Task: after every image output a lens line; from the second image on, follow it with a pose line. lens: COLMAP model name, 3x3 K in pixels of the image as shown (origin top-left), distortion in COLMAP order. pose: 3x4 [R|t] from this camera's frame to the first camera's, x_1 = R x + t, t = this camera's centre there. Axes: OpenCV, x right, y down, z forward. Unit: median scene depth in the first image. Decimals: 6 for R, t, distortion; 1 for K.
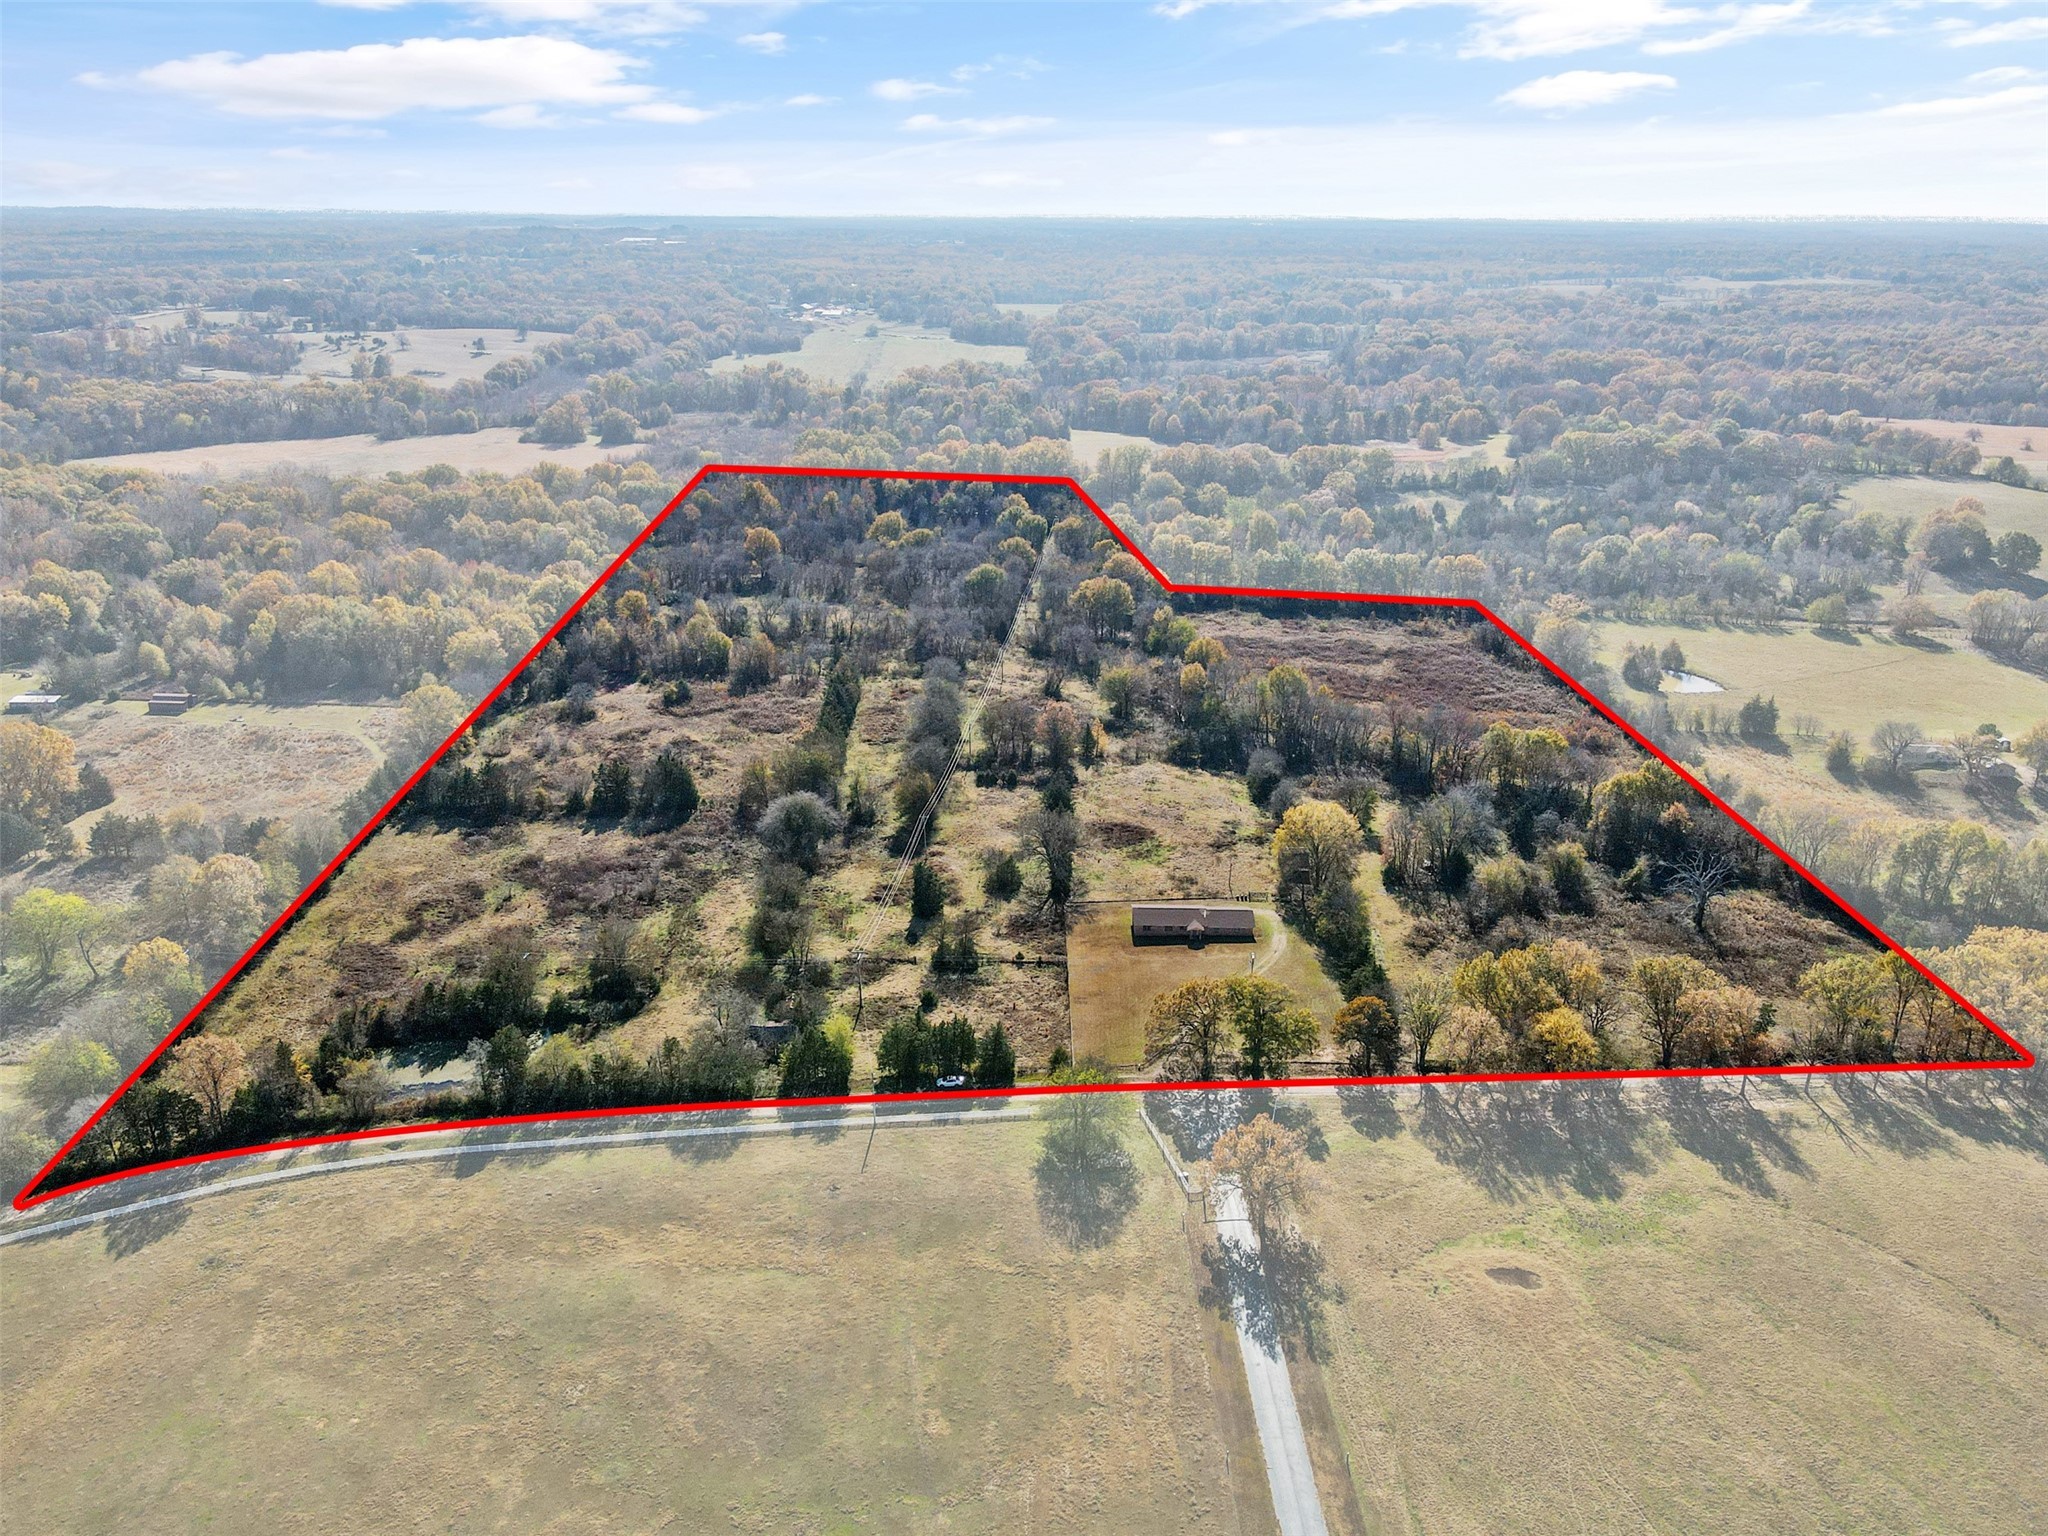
lens RADIAL K [[1500.4, 0, 1014.1], [0, 1500.4, 767.6], [0, 0, 1]] dist [0.006426, 0.021076]
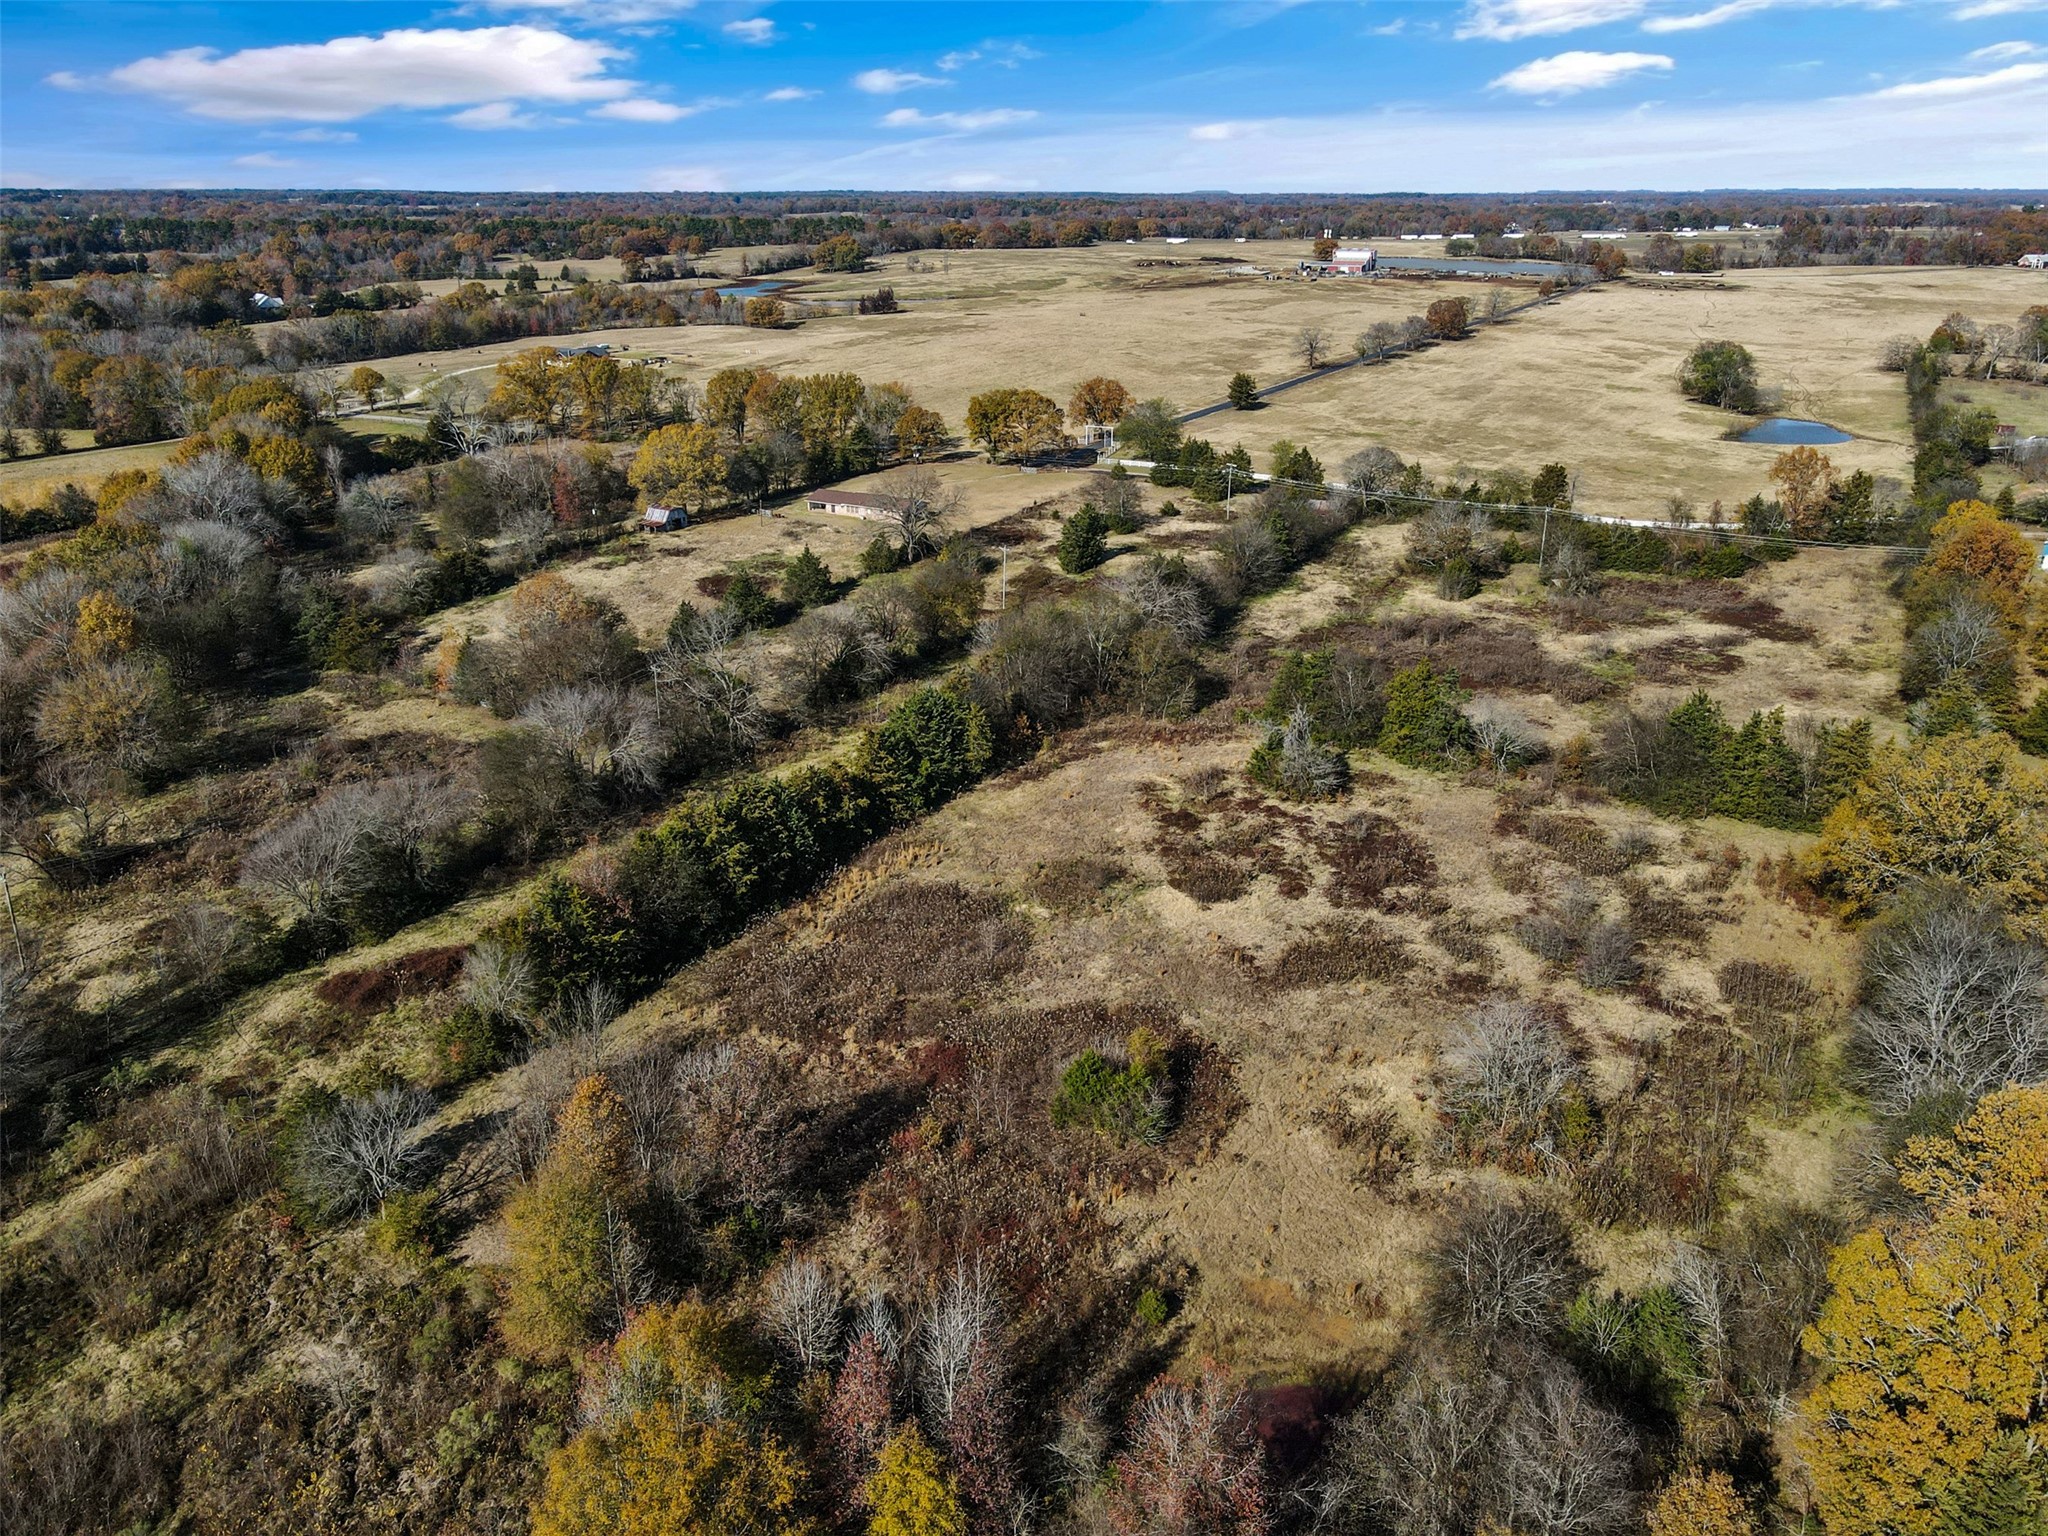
lens RADIAL K [[1500.4, 0, 1014.1], [0, 1500.4, 767.6], [0, 0, 1]] dist [0.006426, 0.021076]
pose [[-0.853927, -0.195267, 0.482370, -0.410895], [0.178312, 0.761028, 0.623732, -0.321976], [-0.488891, 0.618634, -0.615043, 1.448020]]
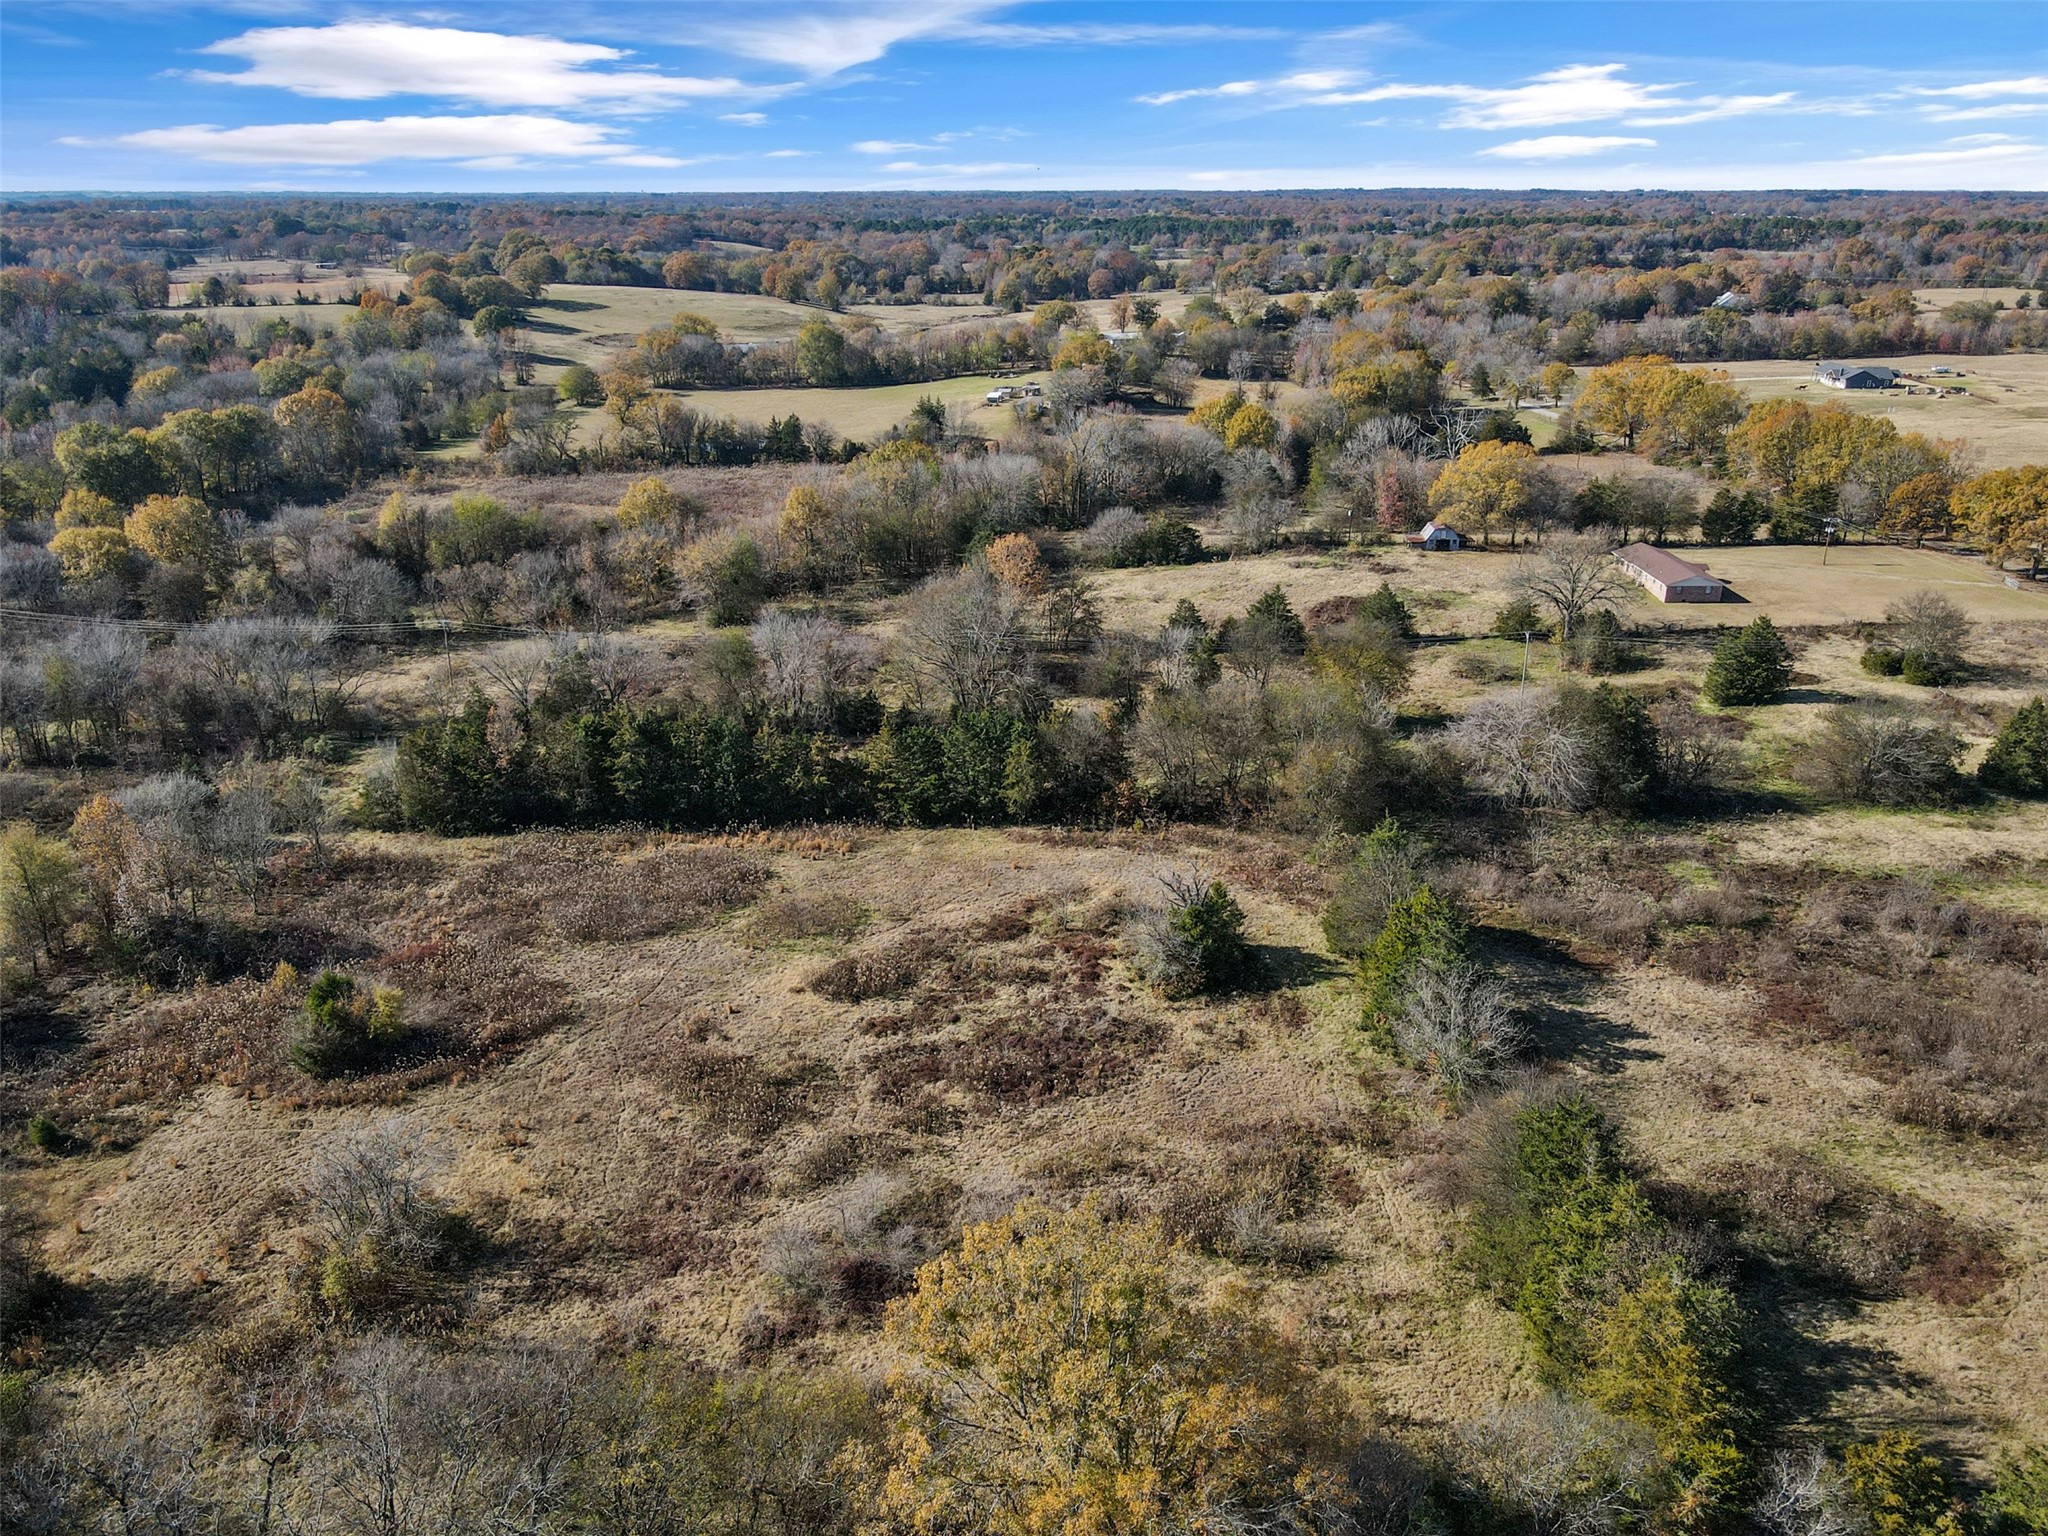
lens RADIAL K [[1500.4, 0, 1014.1], [0, 1500.4, 767.6], [0, 0, 1]] dist [0.006426, 0.021076]
pose [[0.019557, -0.367616, 0.929772, -0.581044], [0.355902, 0.871596, 0.337128, -0.175291], [-0.934319, 0.324314, 0.147881, 1.070451]]
